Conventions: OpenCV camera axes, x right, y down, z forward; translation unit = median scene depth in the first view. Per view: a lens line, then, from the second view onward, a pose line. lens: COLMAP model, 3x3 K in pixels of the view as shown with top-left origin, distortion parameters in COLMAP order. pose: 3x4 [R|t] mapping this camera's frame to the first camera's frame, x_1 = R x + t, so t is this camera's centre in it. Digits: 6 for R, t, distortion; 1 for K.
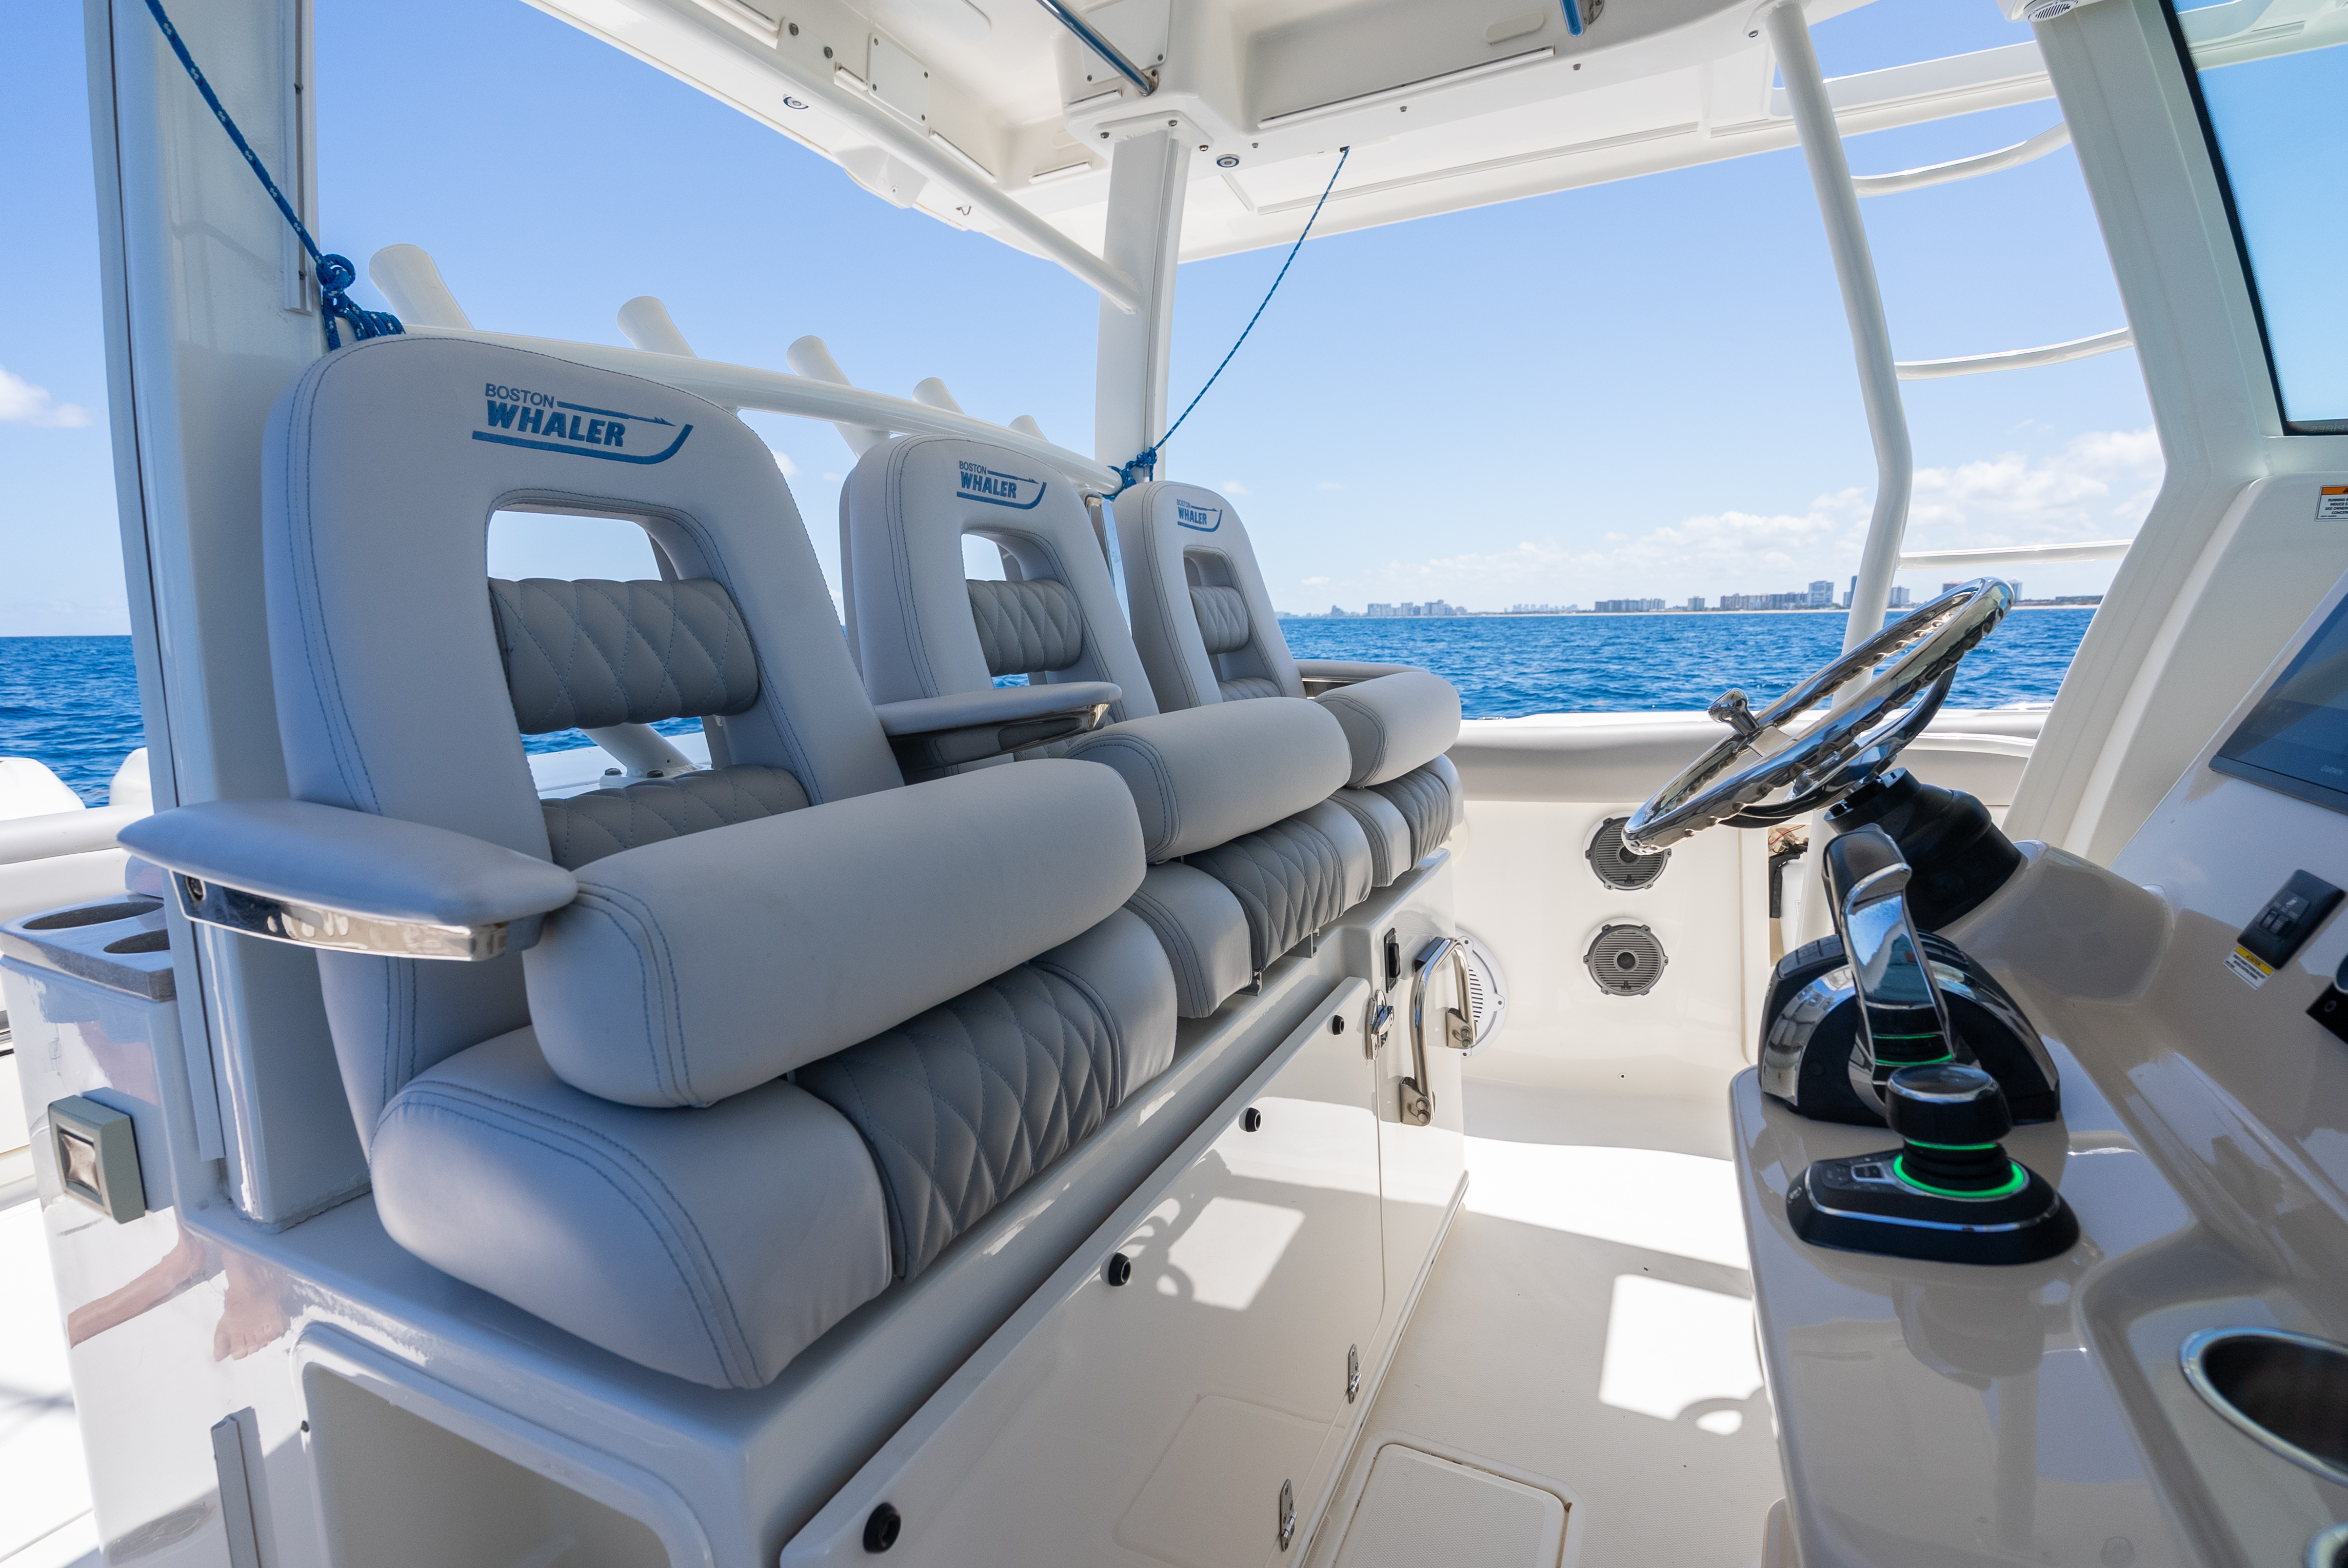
lens RADIAL K [[1092.0, 0, 1174.0], [0, 1092.0, 784.0], [0, 0, 1]] dist [0.000977, 0.000683]
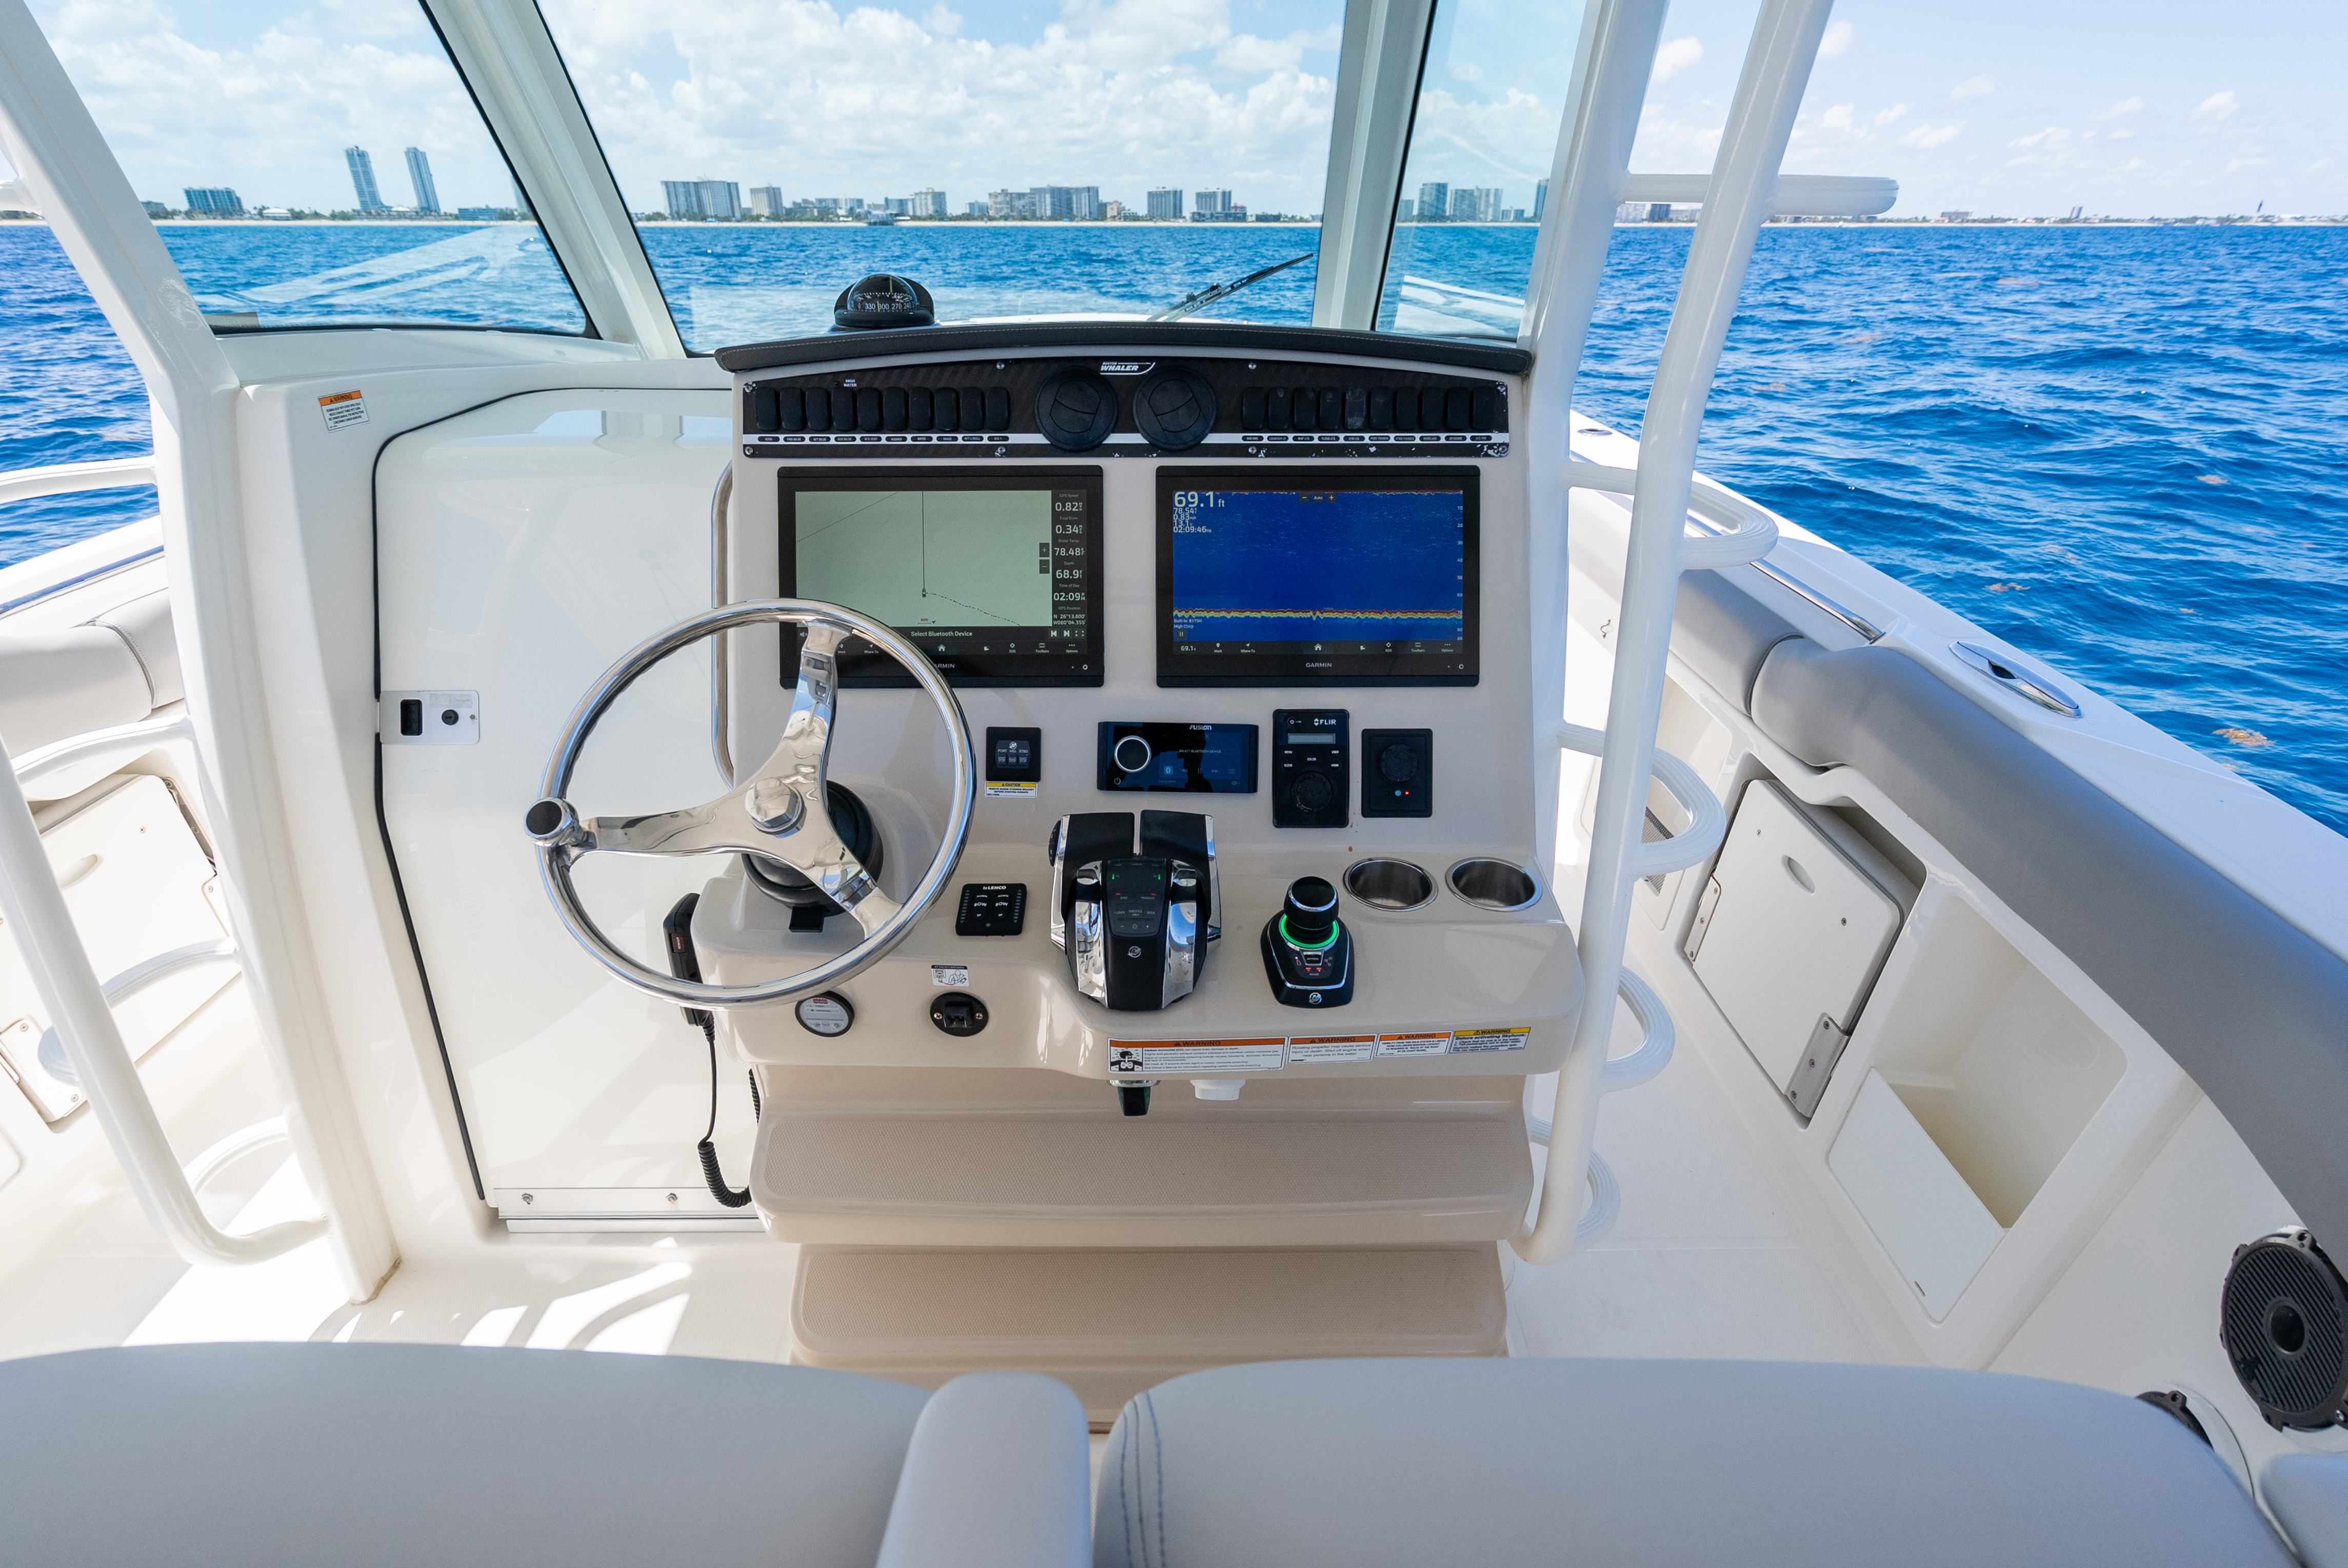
lens RADIAL K [[1092.0, 0, 1174.0], [0, 1092.0, 784.0], [0, 0, 1]] dist [0.000977, 0.000683]
pose [[-0.444418, -0.398954, 0.802078, -0.030476], [0.143038, 0.852266, 0.503173, -0.179325], [-0.884326, 0.338346, -0.321697, 1.178425]]
